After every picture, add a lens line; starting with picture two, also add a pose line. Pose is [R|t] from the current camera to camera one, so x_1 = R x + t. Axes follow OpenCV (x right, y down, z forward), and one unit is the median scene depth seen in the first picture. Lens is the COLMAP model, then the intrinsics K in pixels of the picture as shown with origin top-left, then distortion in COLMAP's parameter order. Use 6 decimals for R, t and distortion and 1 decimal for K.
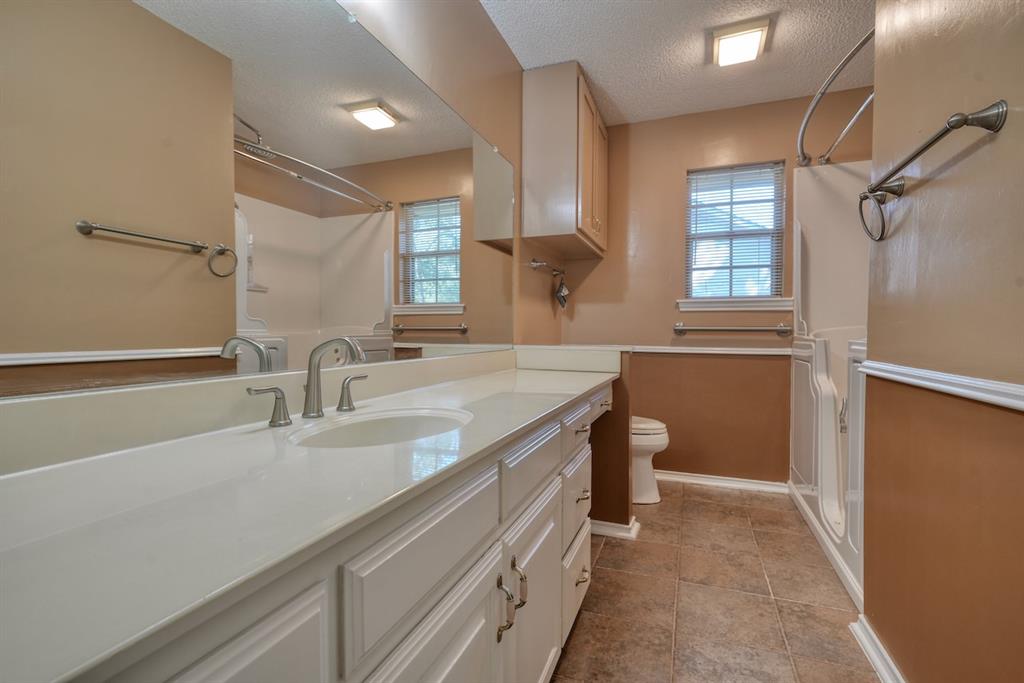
lens RADIAL K [[490.9, 0, 512.1], [0, 490.9, 340.2], [0, 0, 1]] dist [-0.001180, -0.000089]
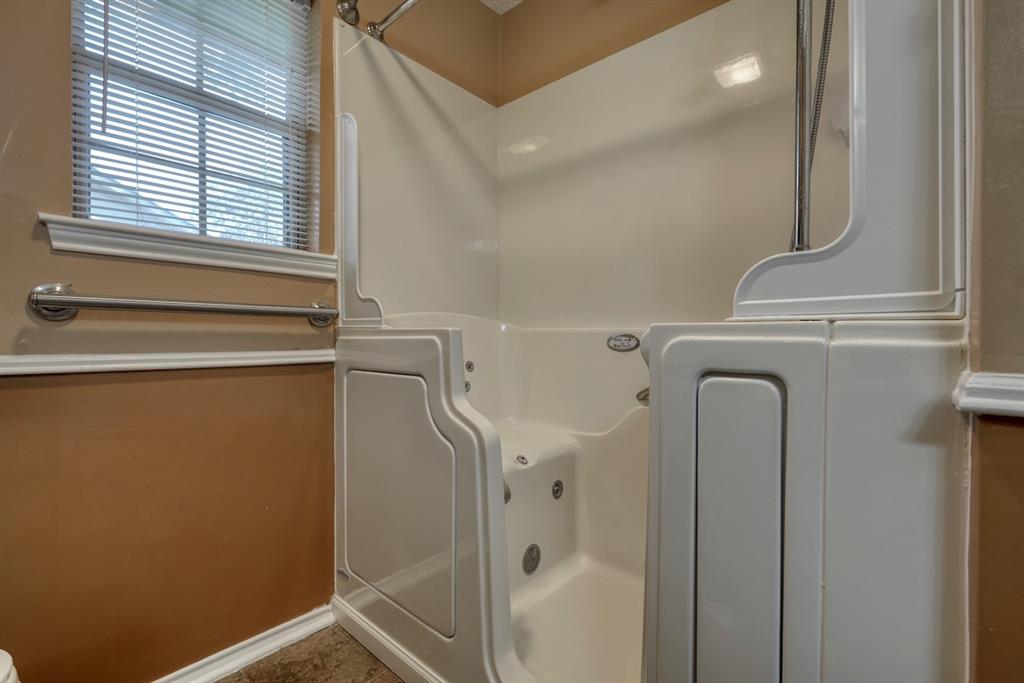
lens RADIAL K [[449.5, 0, 513.8], [0, 449.5, 340.5], [0, 0, 1]] dist [-0.001148, -0.000220]
pose [[0.345199, -0.008429, 0.938492, 0.173235], [0.012072, 0.999917, 0.004540, 0.007012], [-0.938452, 0.009762, 0.345272, 0.640244]]
